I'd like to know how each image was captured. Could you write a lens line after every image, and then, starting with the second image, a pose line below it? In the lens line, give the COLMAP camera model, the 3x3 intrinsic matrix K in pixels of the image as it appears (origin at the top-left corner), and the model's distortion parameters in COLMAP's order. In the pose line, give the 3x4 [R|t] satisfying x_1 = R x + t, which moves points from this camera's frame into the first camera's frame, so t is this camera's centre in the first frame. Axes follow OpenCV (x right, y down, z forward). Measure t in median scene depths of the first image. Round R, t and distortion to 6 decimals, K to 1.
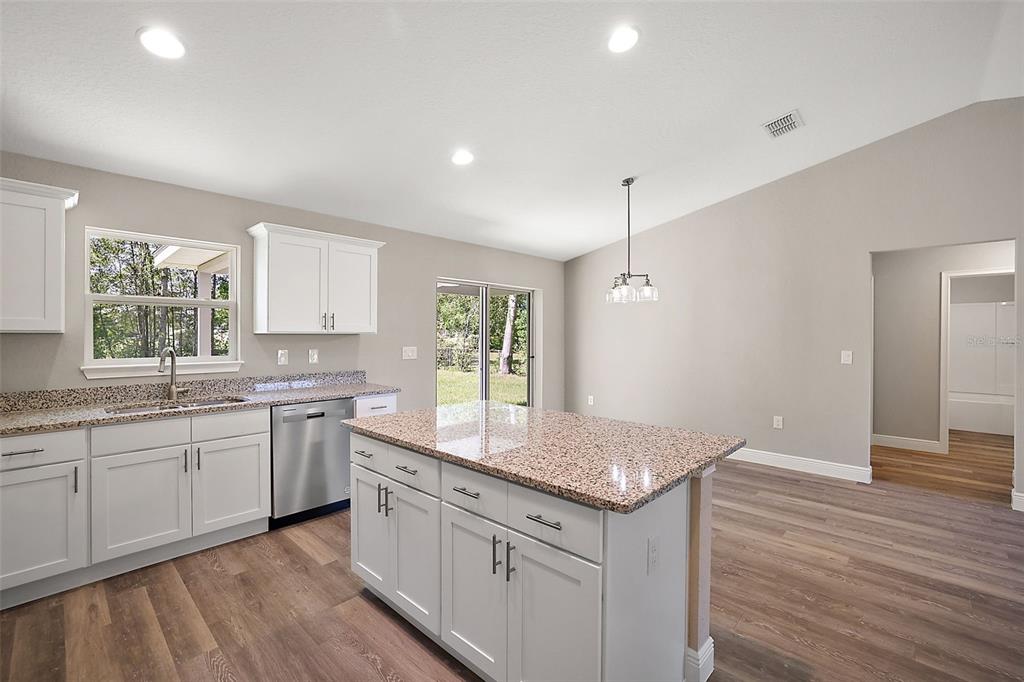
lens RADIAL K [[446.1, 0, 510.0], [0, 446.1, 345.1], [0, 0, 1]] dist [-0.016599, 0.006412]
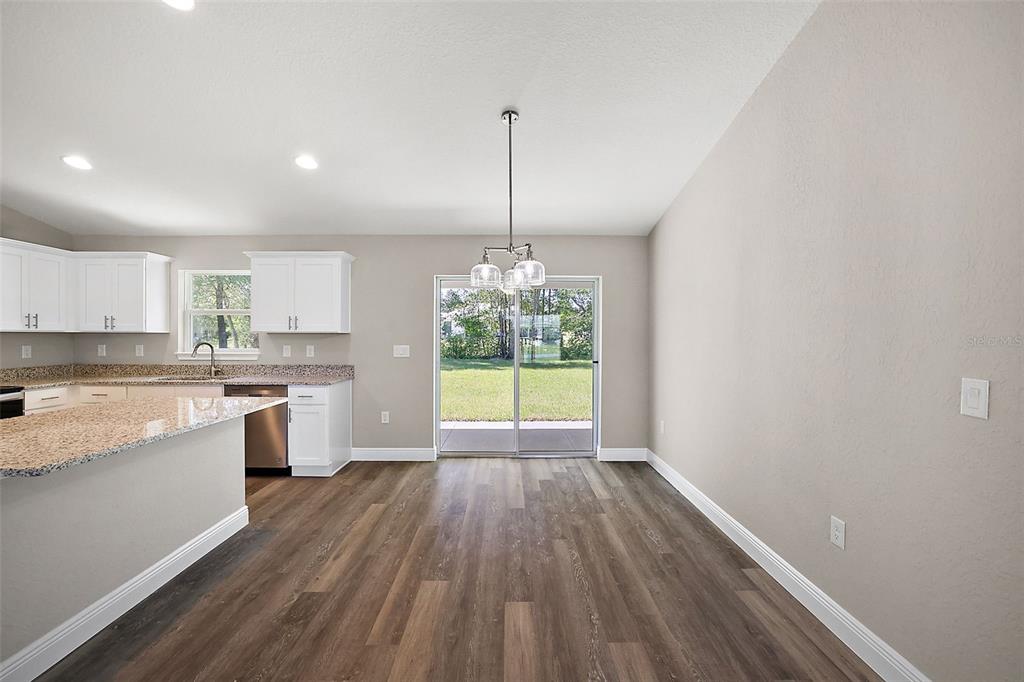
lens RADIAL K [[446.1, 0, 508.9], [0, 446.1, 339.4], [0, 0, 1]] dist [-0.016599, 0.006412]
pose [[0.683228, 0.006965, -0.730172, 1.043089], [-0.018761, 0.999792, -0.008018, -0.010286], [0.729964, 0.019177, 0.683216, 0.686974]]
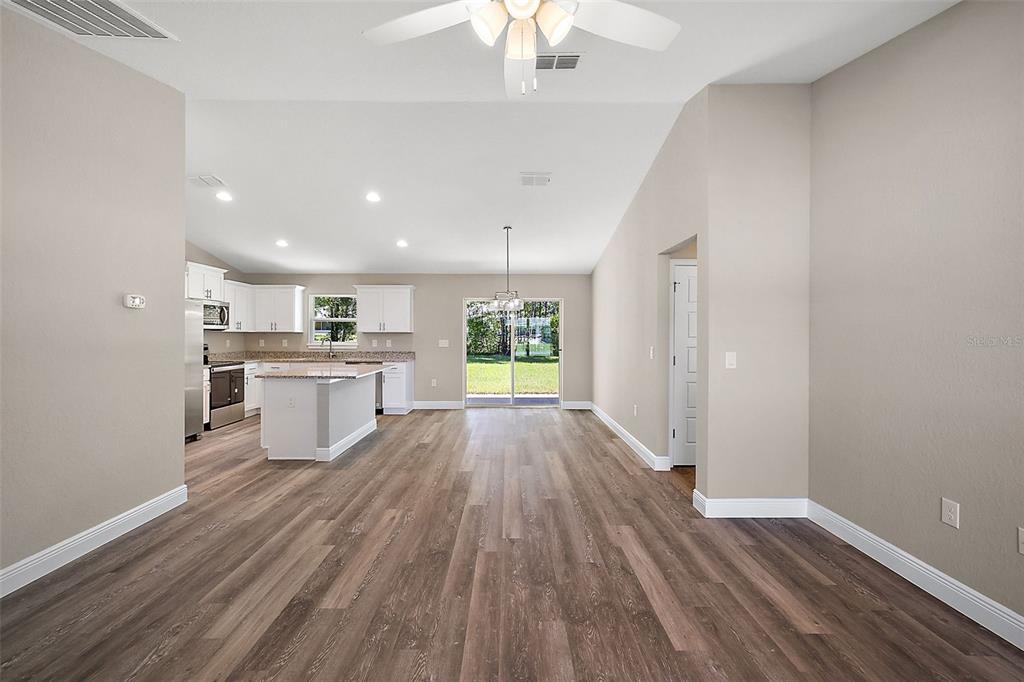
lens RADIAL K [[446.1, 0, 506.8], [0, 446.1, 338.1], [0, 0, 1]] dist [-0.016599, 0.006412]
pose [[0.678063, 0.005923, -0.734980, 1.798489], [-0.018561, 0.999787, -0.009066, 0.011158], [0.734770, 0.019789, 0.678028, -0.002056]]
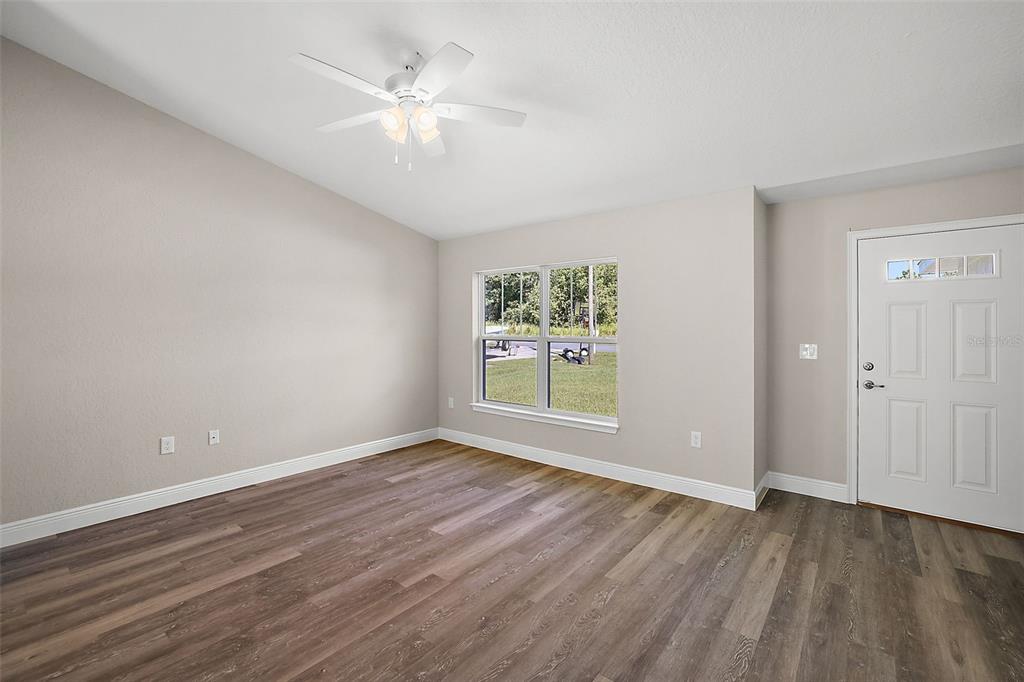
lens RADIAL K [[446.1, 0, 513.7], [0, 446.1, 333.4], [0, 0, 1]] dist [-0.016599, 0.006412]
pose [[-0.077793, -0.016795, 0.996828, 0.606916], [0.022567, 0.999572, 0.018603, -0.004579], [-0.996714, 0.023942, -0.077380, 0.241770]]
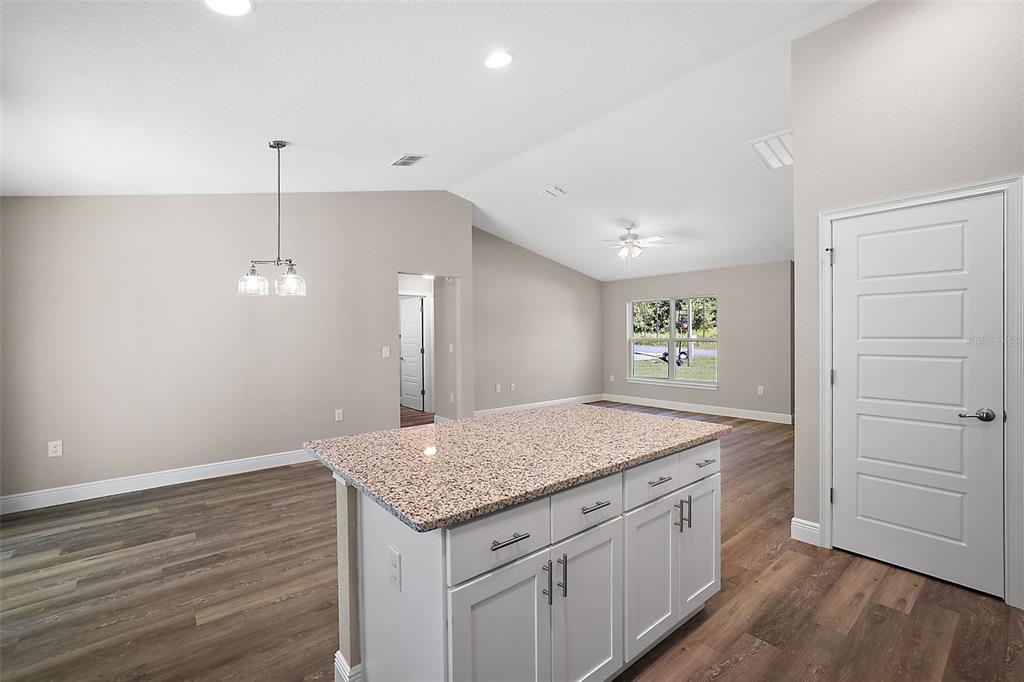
lens RADIAL K [[446.1, 0, 515.0], [0, 446.1, 343.1], [0, 0, 1]] dist [-0.016599, 0.006412]
pose [[0.114771, -0.023154, 0.993122, -0.631954], [0.033673, 0.999244, 0.019406, -0.016389], [-0.992821, 0.031215, 0.115464, 0.648290]]
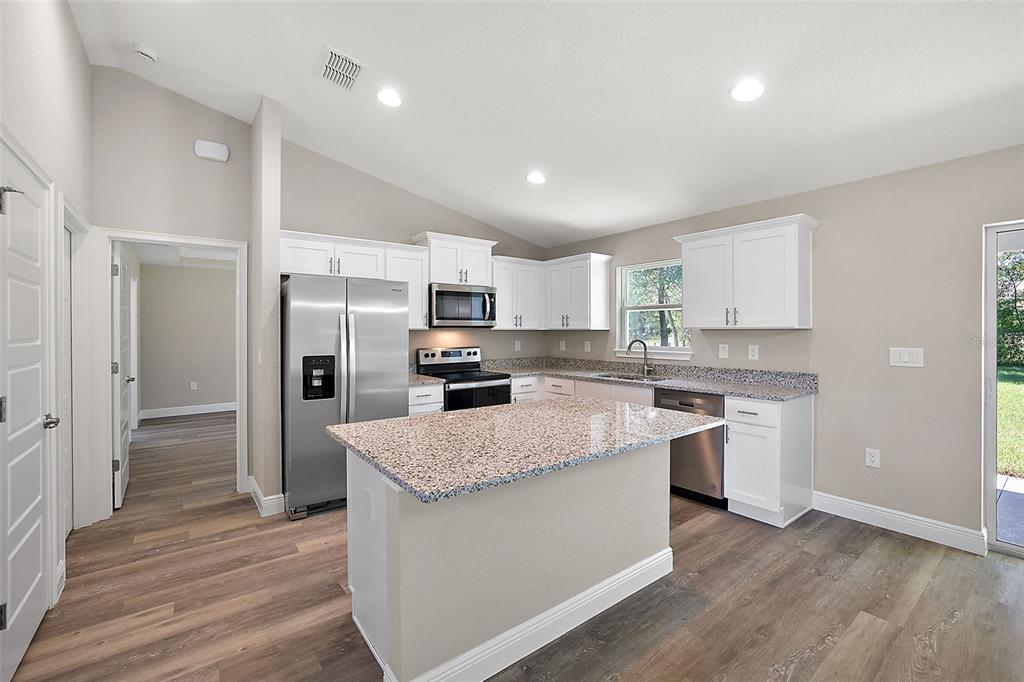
lens RADIAL K [[446.1, 0, 510.3], [0, 446.1, 334.8], [0, 0, 1]] dist [-0.016599, 0.006412]
pose [[-0.158953, 0.006501, -0.987265, 0.736192], [-0.020471, 0.999742, 0.009880, -0.014516], [0.987074, 0.021781, -0.158779, 0.780296]]
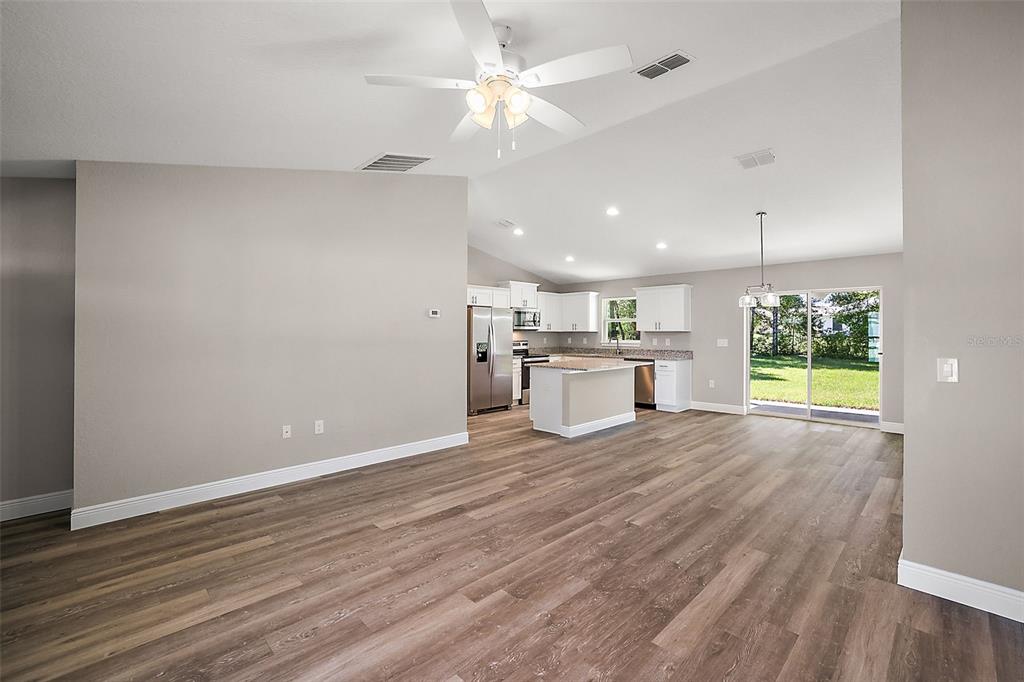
lens RADIAL K [[446.1, 0, 501.6], [0, 446.1, 341.3], [0, 0, 1]] dist [-0.016599, 0.006412]
pose [[-0.061711, 0.017674, -0.997938, 2.146918], [-0.024173, 0.999523, 0.019197, -0.000801], [0.997801, 0.025308, -0.061254, 0.415247]]
